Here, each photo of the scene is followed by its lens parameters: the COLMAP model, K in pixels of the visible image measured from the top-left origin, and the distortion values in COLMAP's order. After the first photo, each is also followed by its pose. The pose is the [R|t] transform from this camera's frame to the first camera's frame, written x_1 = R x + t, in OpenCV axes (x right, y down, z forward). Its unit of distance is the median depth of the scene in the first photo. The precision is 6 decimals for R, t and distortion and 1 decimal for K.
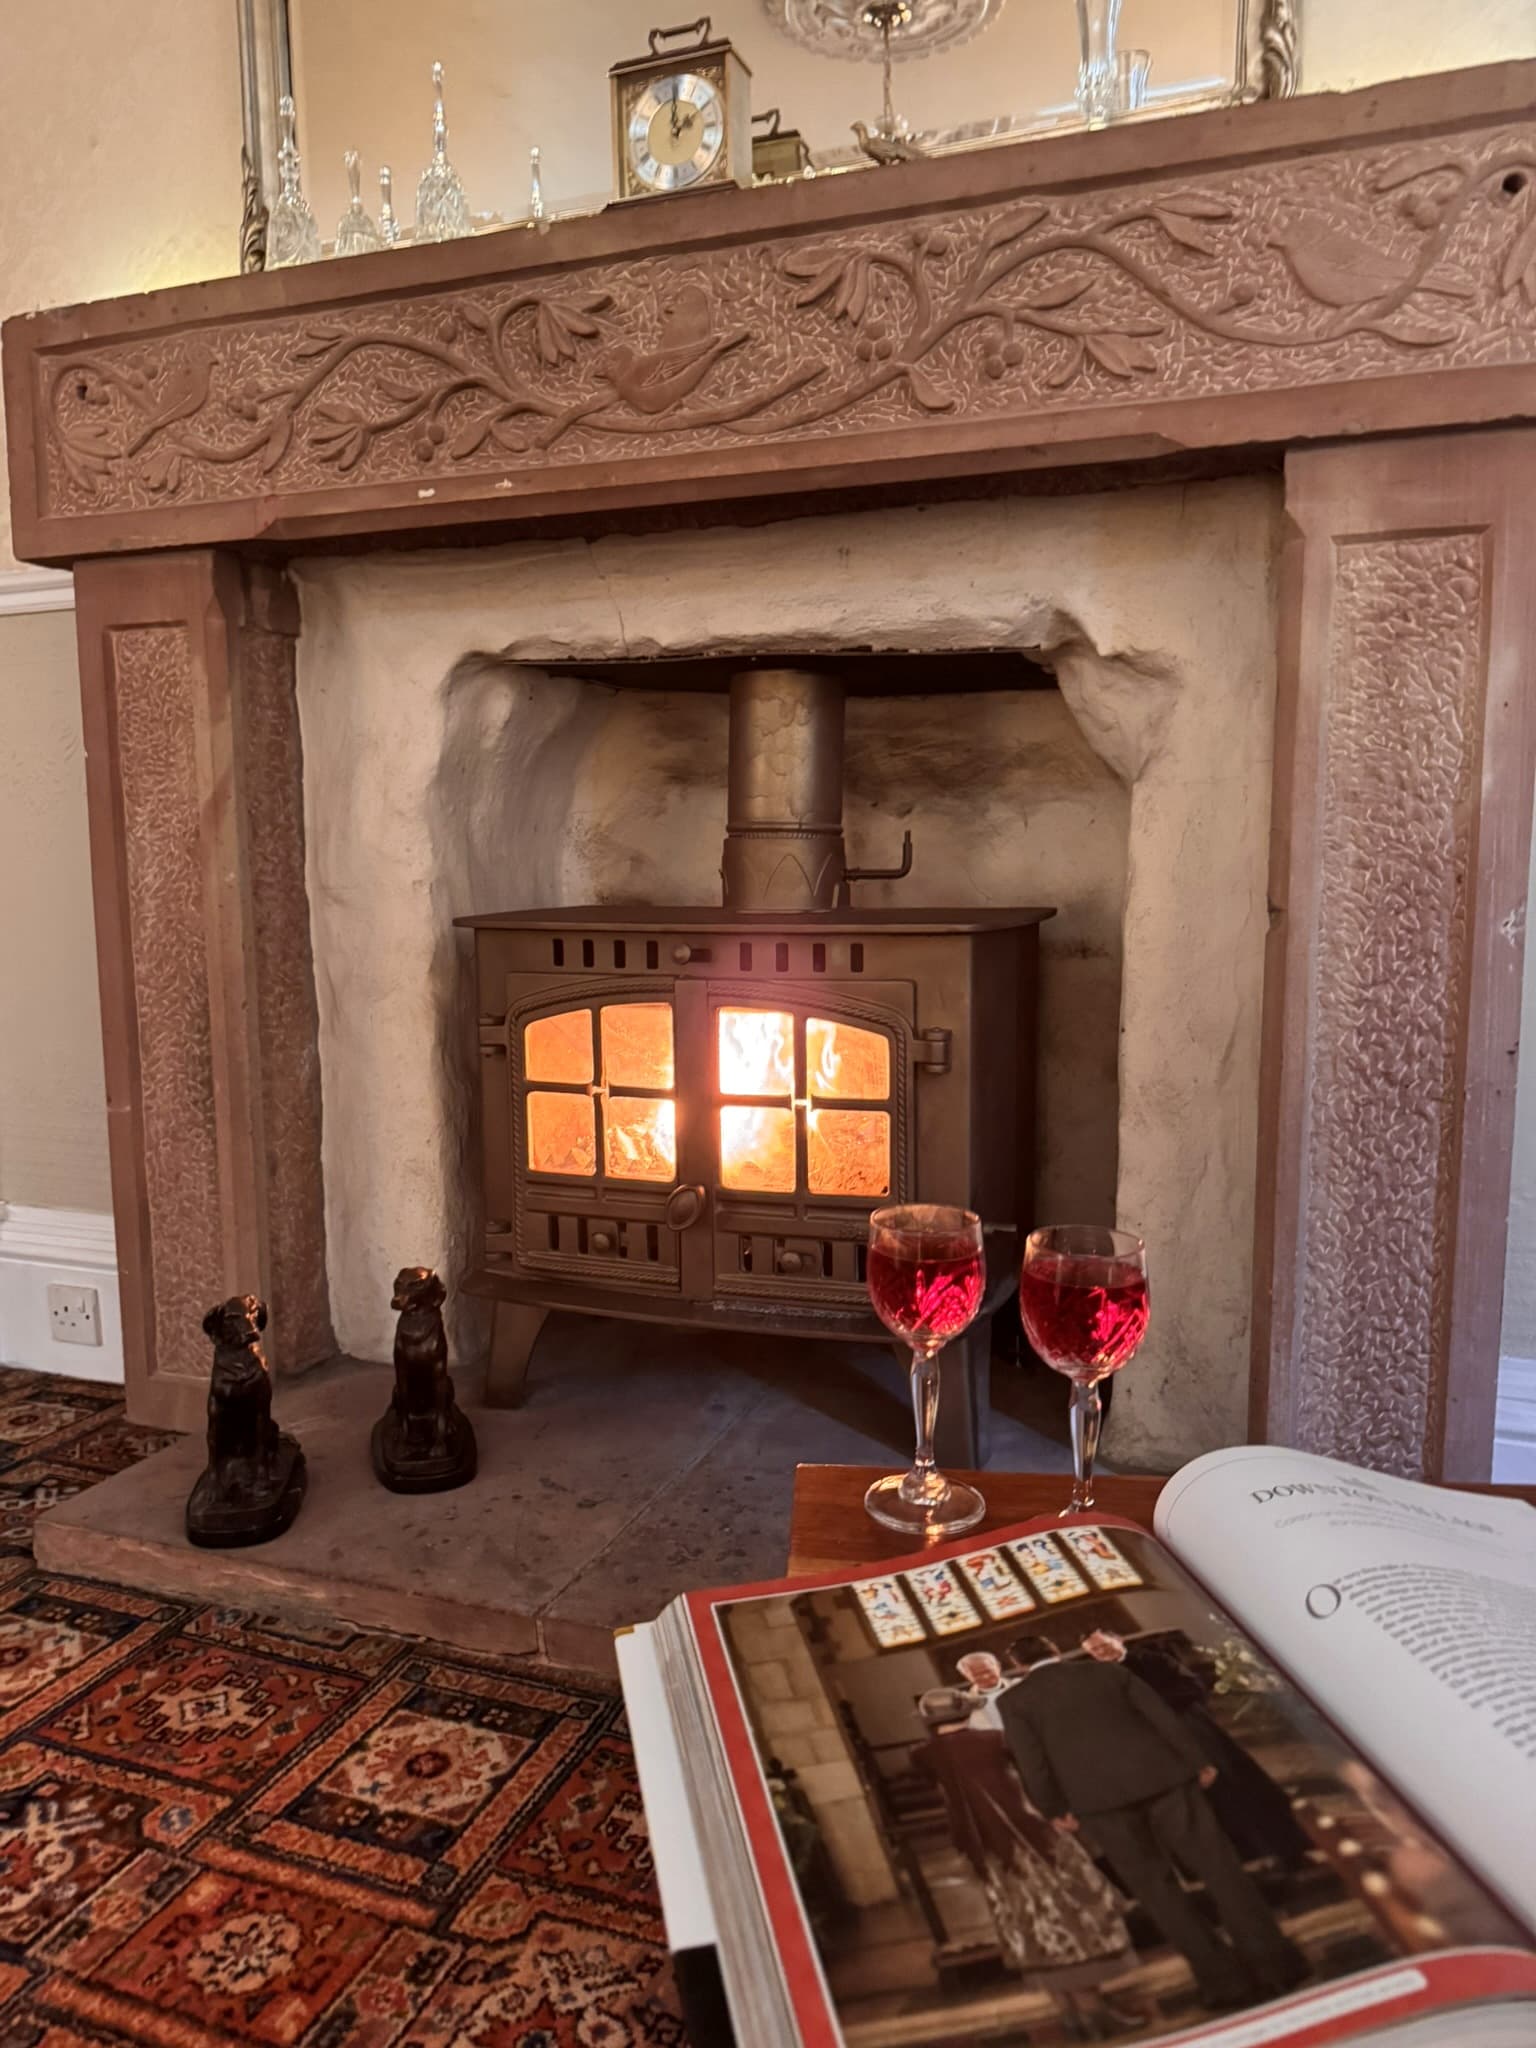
lens RADIAL K [[1355.1, 0, 768.0], [0, 1355.1, 1024.0], [0, 0, 1]] dist [-0.001259, -0.038752]
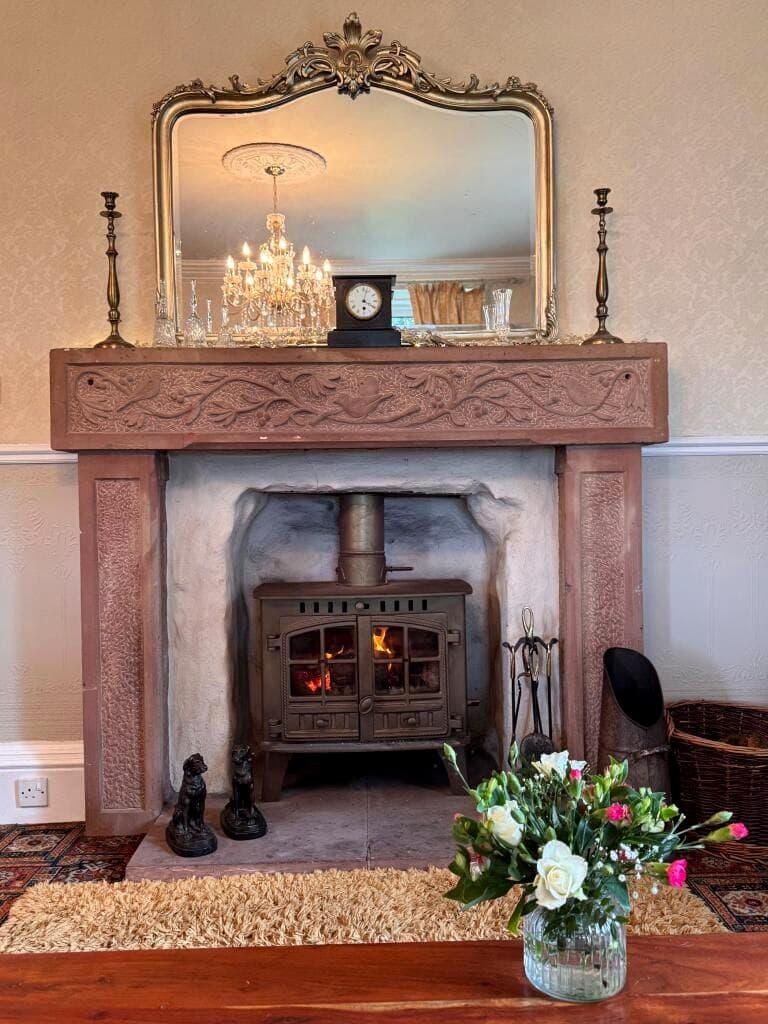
lens RADIAL K [[677.5, 0, 384.0], [0, 677.5, 512.0], [0, 0, 1]] dist [-0.001259, -0.038752]
pose [[0.940559, -0.012003, 0.339417, -0.488786], [0.056530, 0.990967, -0.121608, -0.077657], [-0.334892, 0.133567, 0.932742, -0.294587]]
